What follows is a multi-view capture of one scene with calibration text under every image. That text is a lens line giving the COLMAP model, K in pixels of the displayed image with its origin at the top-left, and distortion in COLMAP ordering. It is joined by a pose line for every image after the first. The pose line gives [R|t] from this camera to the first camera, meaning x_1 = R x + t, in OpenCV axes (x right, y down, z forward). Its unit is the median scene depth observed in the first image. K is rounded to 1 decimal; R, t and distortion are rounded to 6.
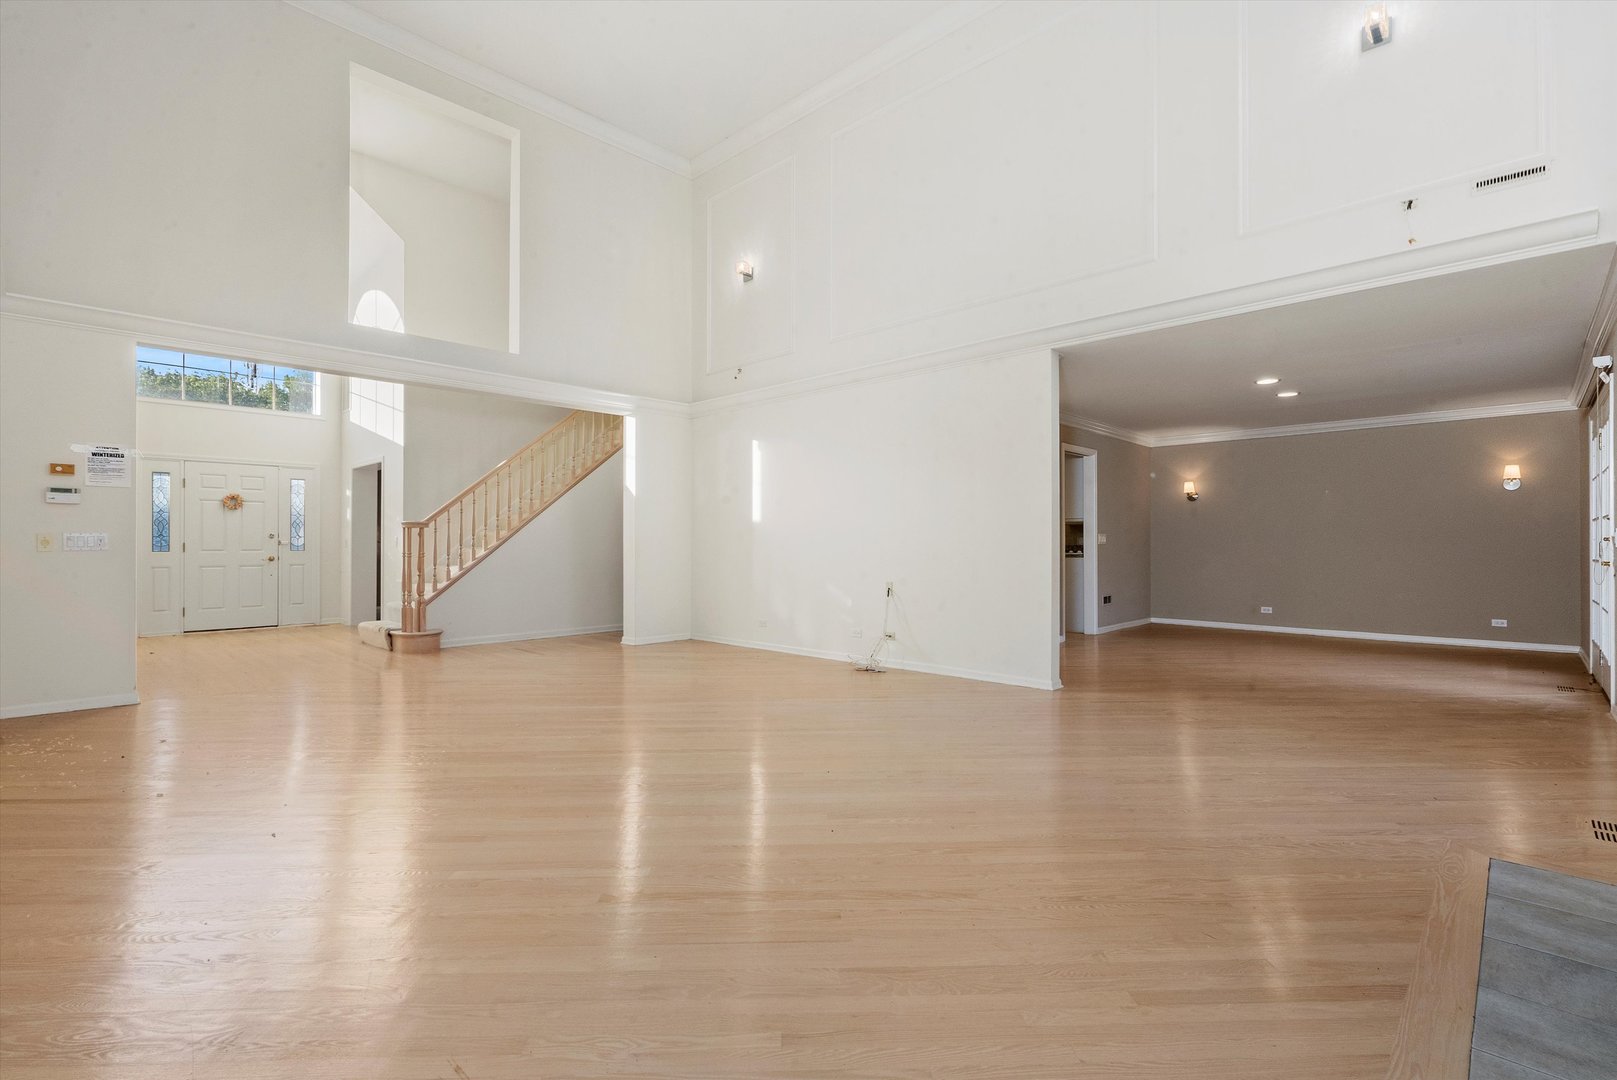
lens RADIAL K [[738.7, 0, 806.7], [0, 738.7, 542.1], [0, 0, 1]] dist [-0.002110, 0.001906]
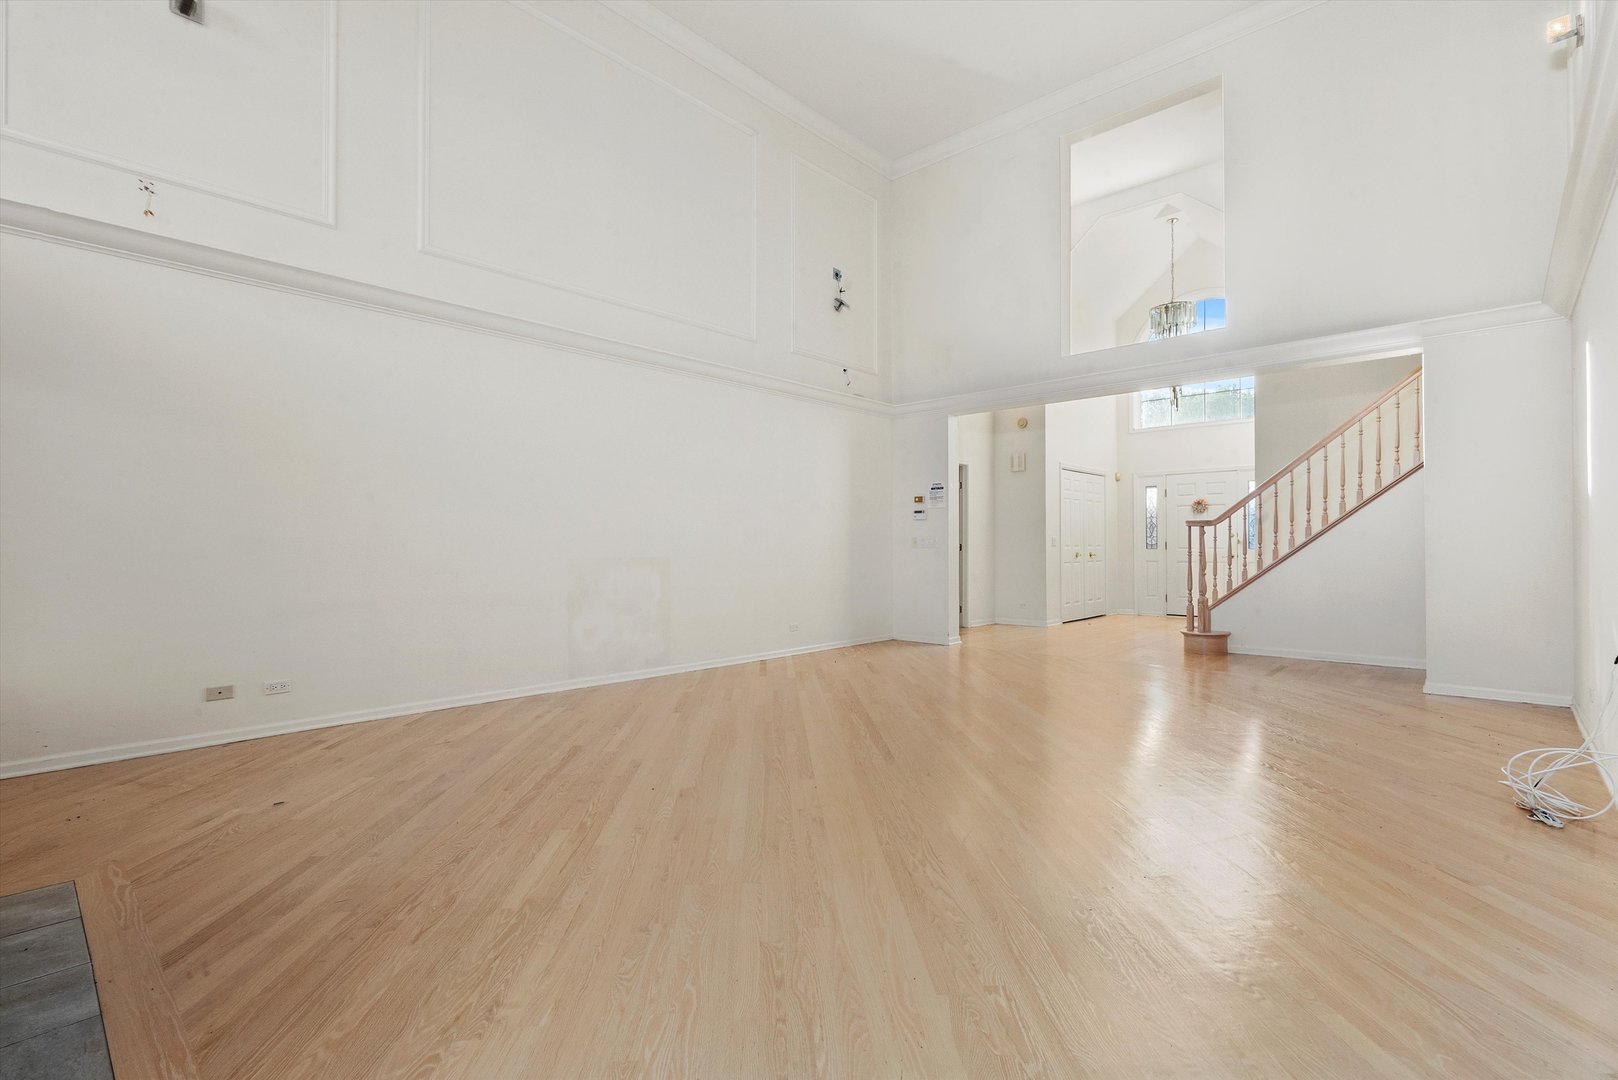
lens RADIAL K [[739.1, 0, 805.2], [0, 739.1, 533.7], [0, 0, 1]] dist [-0.002110, 0.001906]
pose [[0.023950, -0.012827, -0.999631, 1.436130], [0.003880, 0.999911, -0.012737, 0.002820], [0.999706, -0.003574, 0.023998, 1.433321]]
